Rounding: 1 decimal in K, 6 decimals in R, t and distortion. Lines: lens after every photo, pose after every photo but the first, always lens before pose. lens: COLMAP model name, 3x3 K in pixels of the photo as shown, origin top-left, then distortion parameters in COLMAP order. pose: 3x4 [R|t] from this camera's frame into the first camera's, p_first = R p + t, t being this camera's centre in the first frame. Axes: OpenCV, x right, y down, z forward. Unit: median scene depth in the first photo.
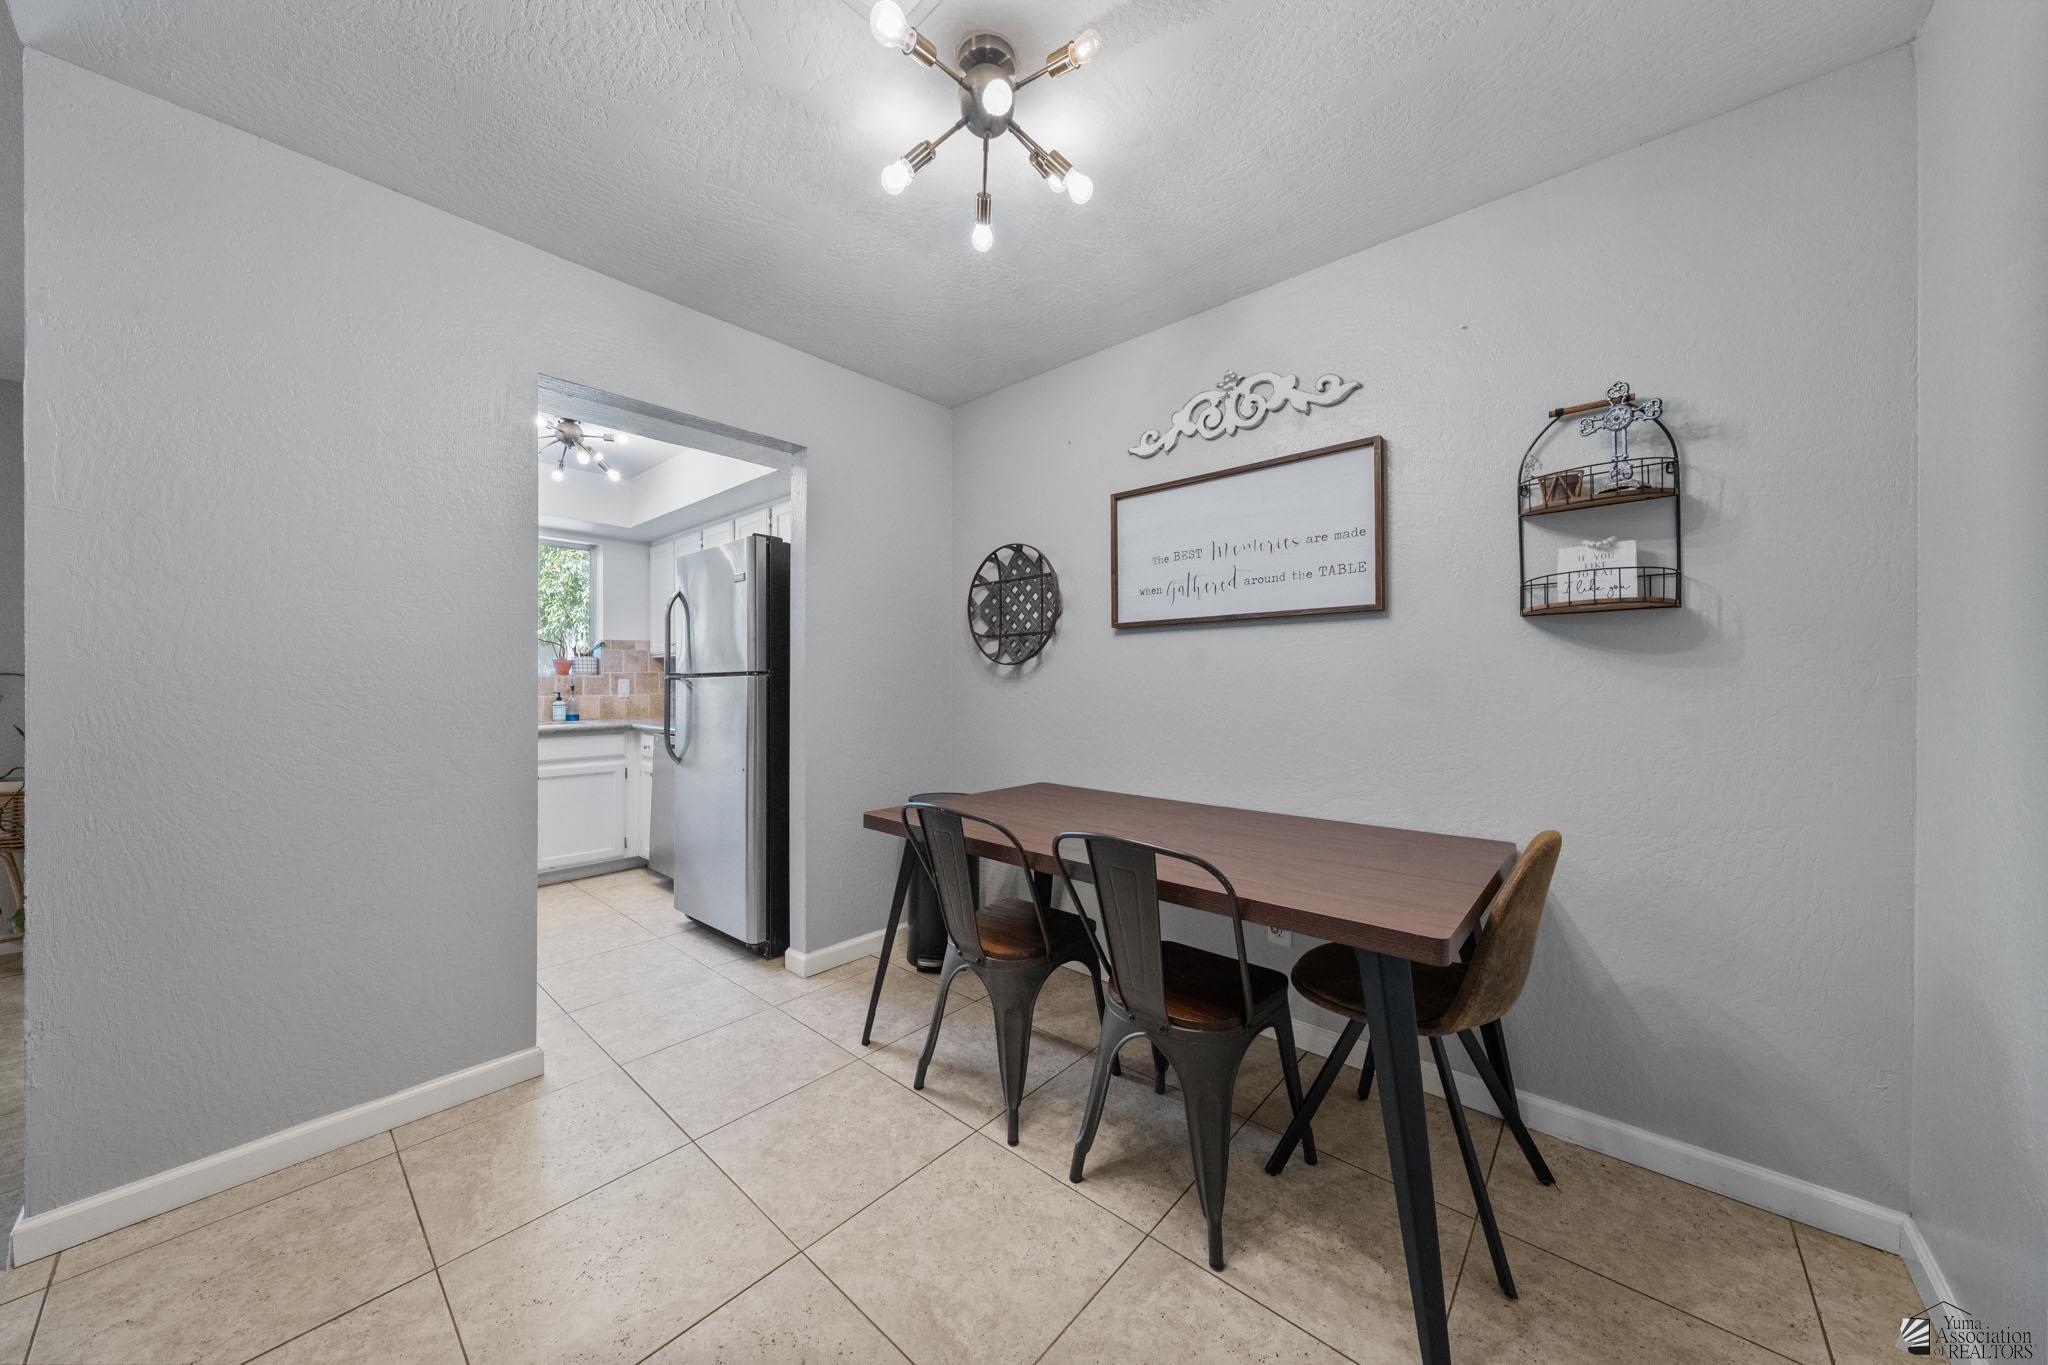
lens RADIAL K [[691.4, 0, 1010.9], [0, 691.4, 681.5], [0, 0, 1]] dist [0.000545, 0.000061]
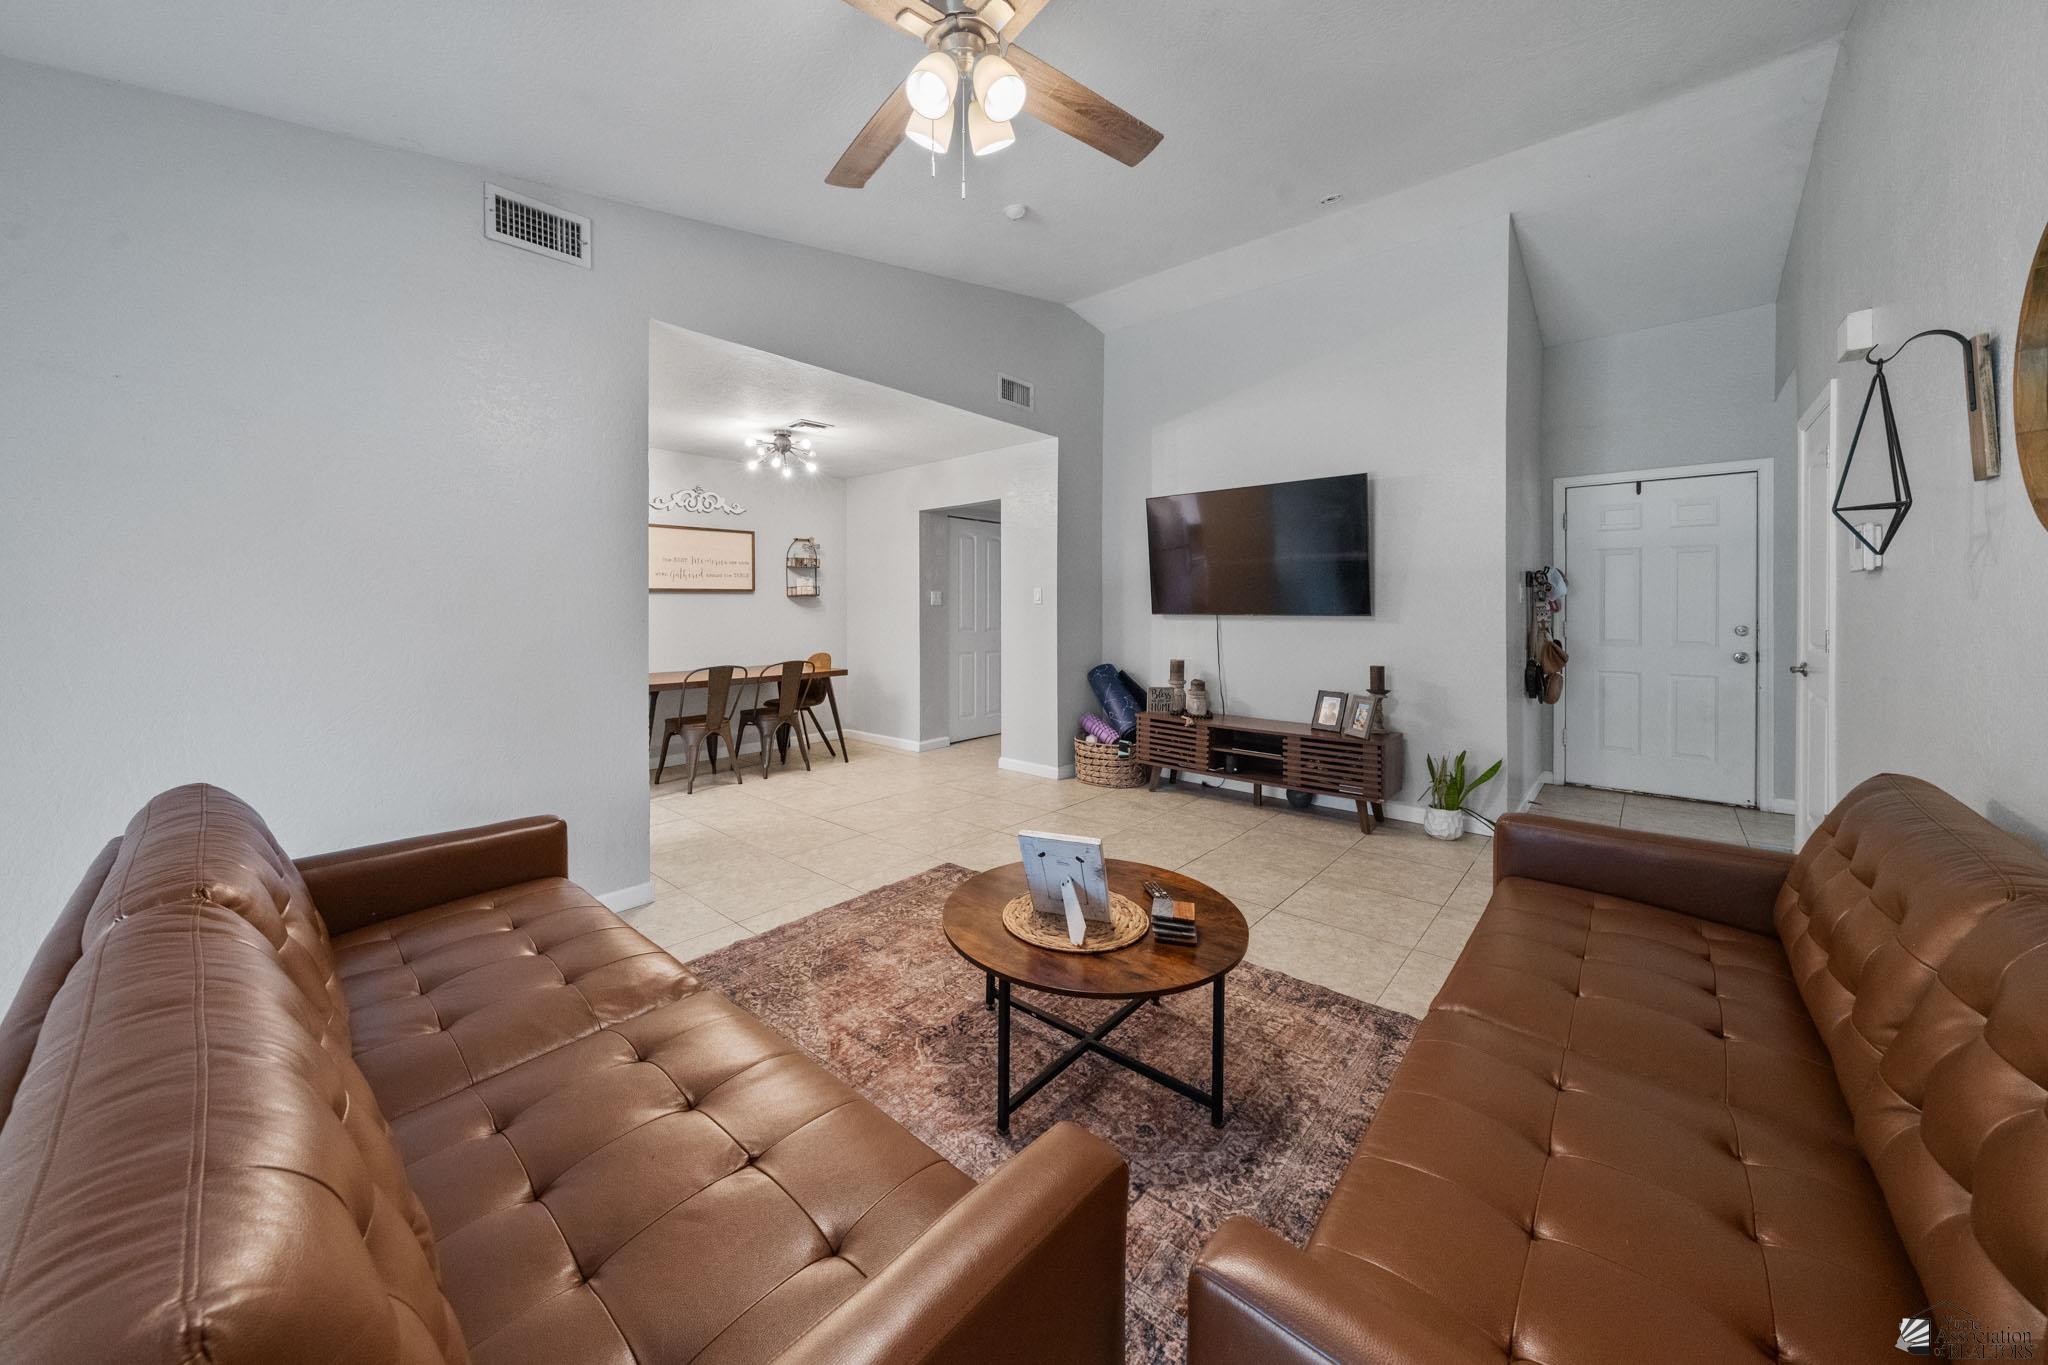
lens RADIAL K [[724.1, 0, 994.9], [0, 724.1, 613.2], [0, 0, 1]] dist [-0.001254, -0.000119]
pose [[0.014051, -0.006216, 0.999882, -2.232907], [0.002507, 0.999978, 0.006181, -0.026538], [-0.999898, 0.002420, 0.014066, -0.046372]]
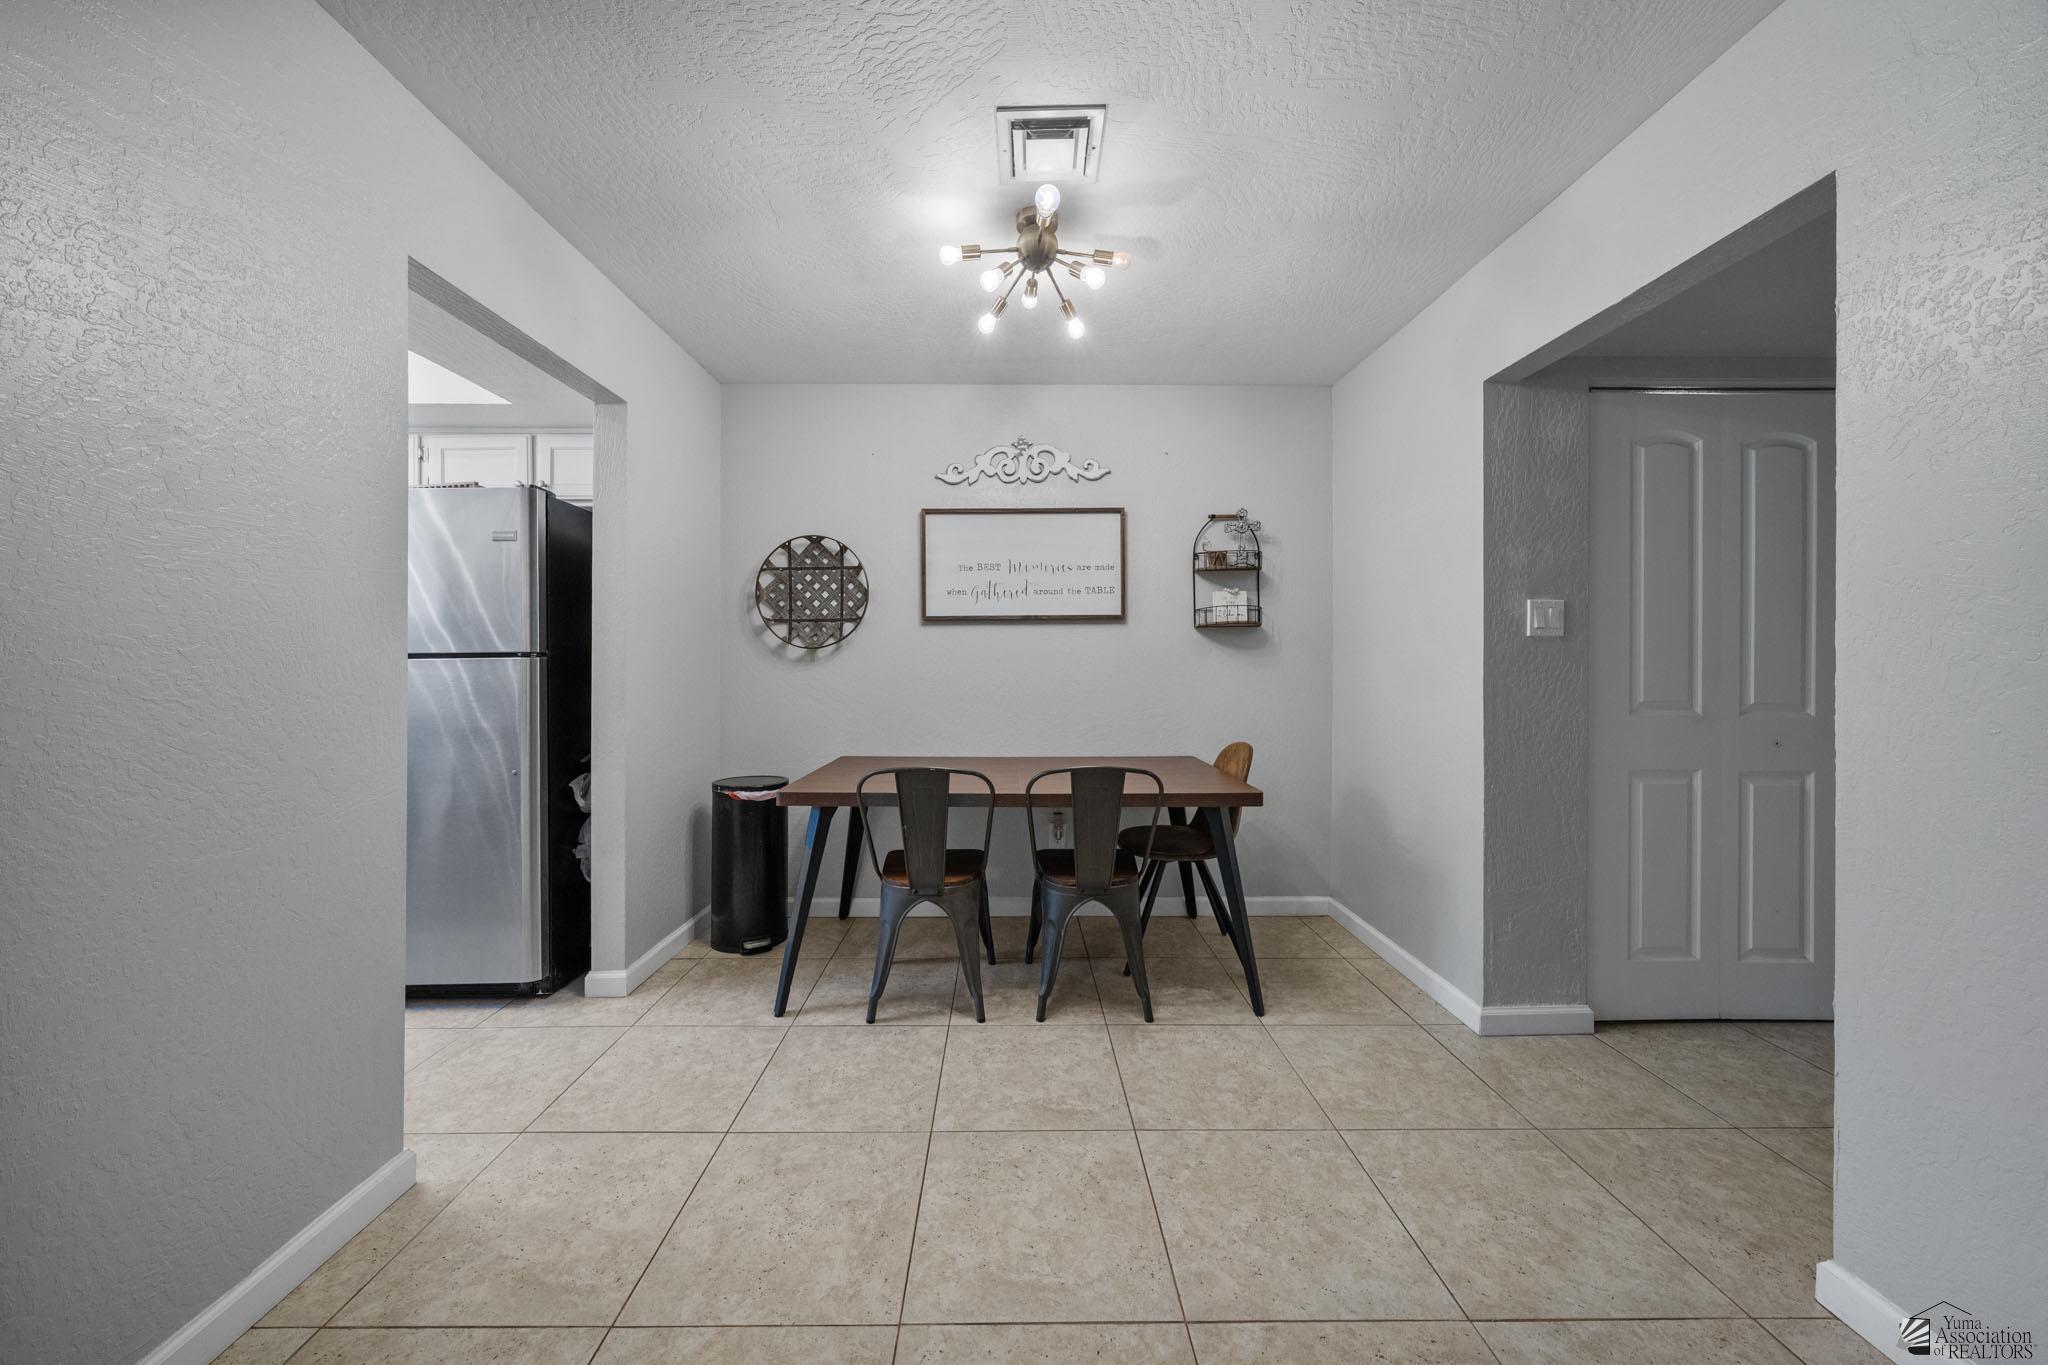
lens RADIAL K [[698.2, 0, 1017.1], [0, 698.2, 664.3], [0, 0, 1]] dist [-0.002202, -0.000040]
pose [[0.739551, 0.000595, 0.673101, -0.638705], [-0.000694, 1.000000, -0.000122, -0.000208], [-0.673101, -0.000377, 0.739551, -0.007454]]
